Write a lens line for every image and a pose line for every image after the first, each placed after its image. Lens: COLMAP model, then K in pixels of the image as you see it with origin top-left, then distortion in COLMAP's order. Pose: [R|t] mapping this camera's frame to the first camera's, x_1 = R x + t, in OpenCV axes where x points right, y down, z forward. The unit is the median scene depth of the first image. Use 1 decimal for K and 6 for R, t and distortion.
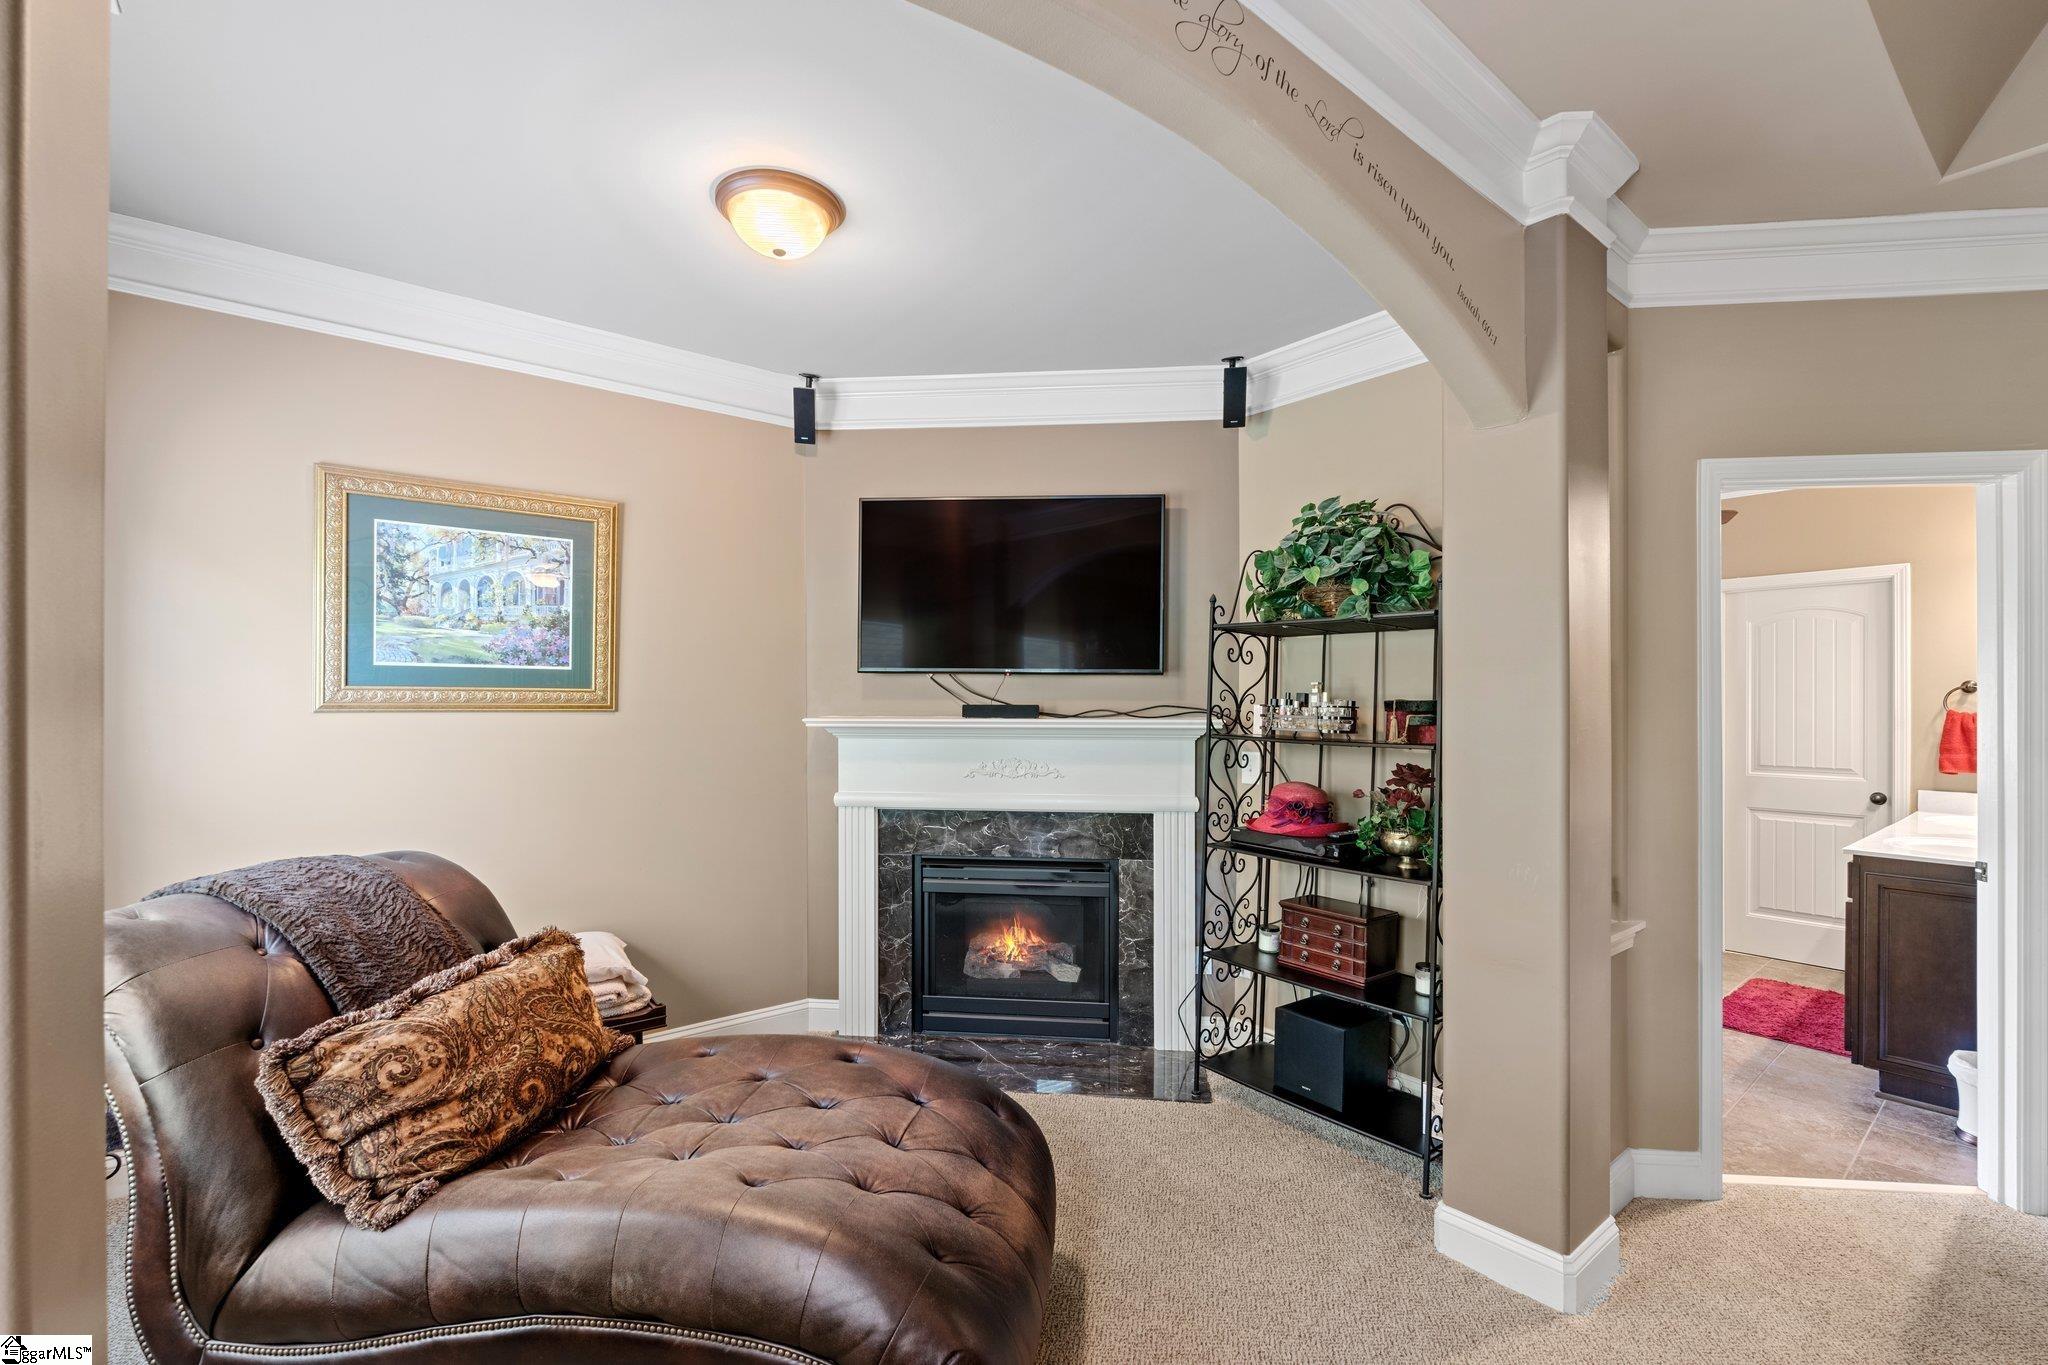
lens RADIAL K [[894.5, 0, 1028.3], [0, 894.5, 692.3], [0, 0, 1]] dist [-0.007348, 0.000487]
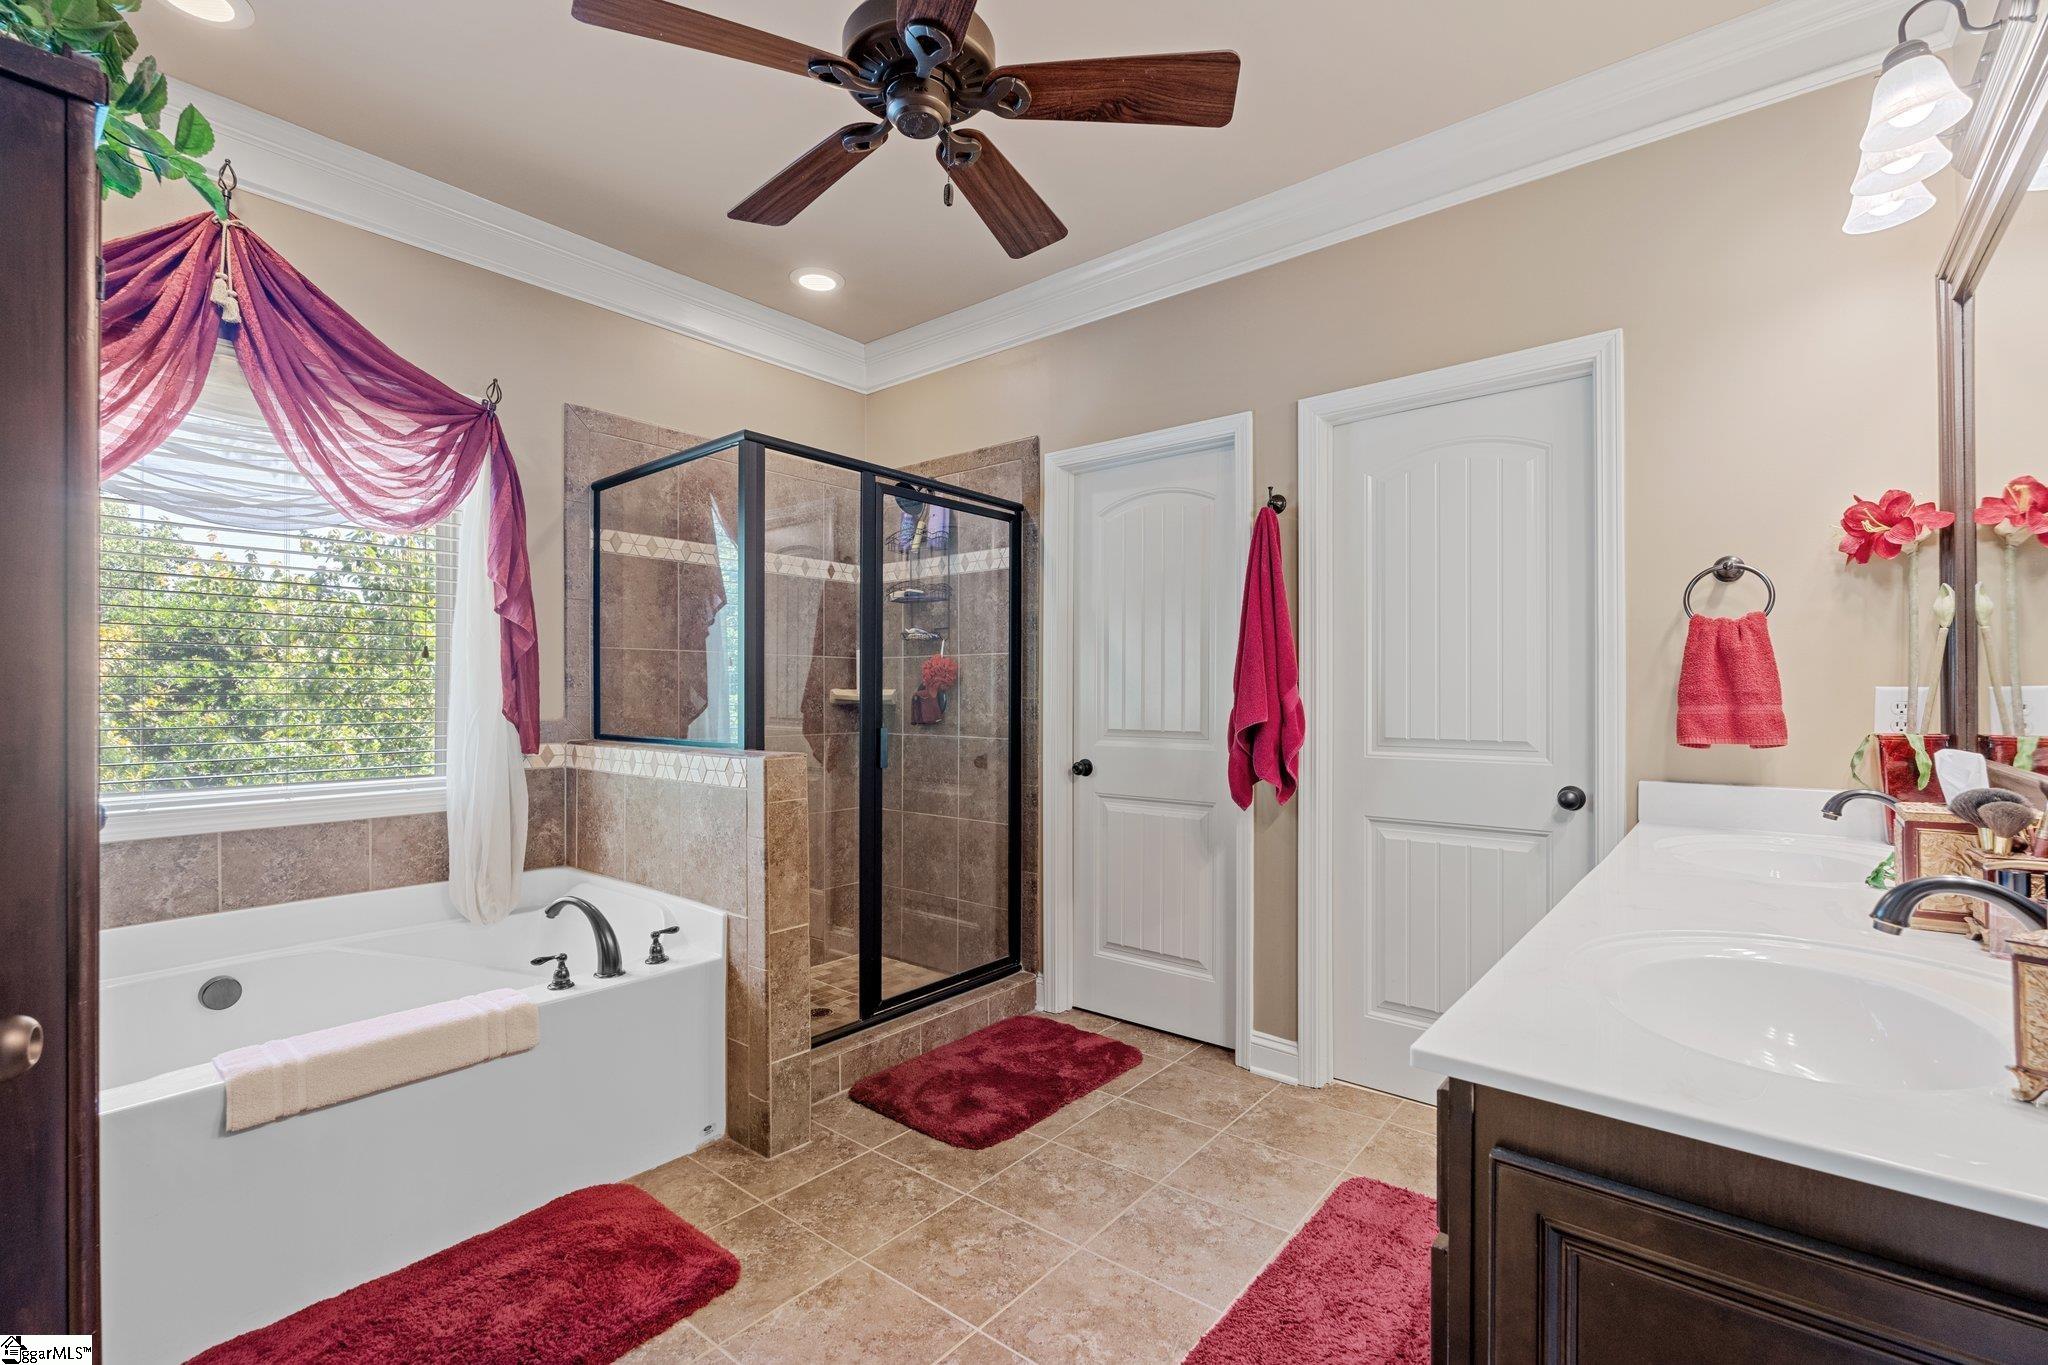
lens RADIAL K [[894.5, 0, 1021.6], [0, 894.5, 686.8], [0, 0, 1]] dist [-0.007348, 0.000487]
pose [[0.981608, -0.009154, 0.190687, 0.561192], [0.008231, 0.999950, 0.005631, 0.051159], [-0.190729, -0.003957, 0.981635, 0.569690]]
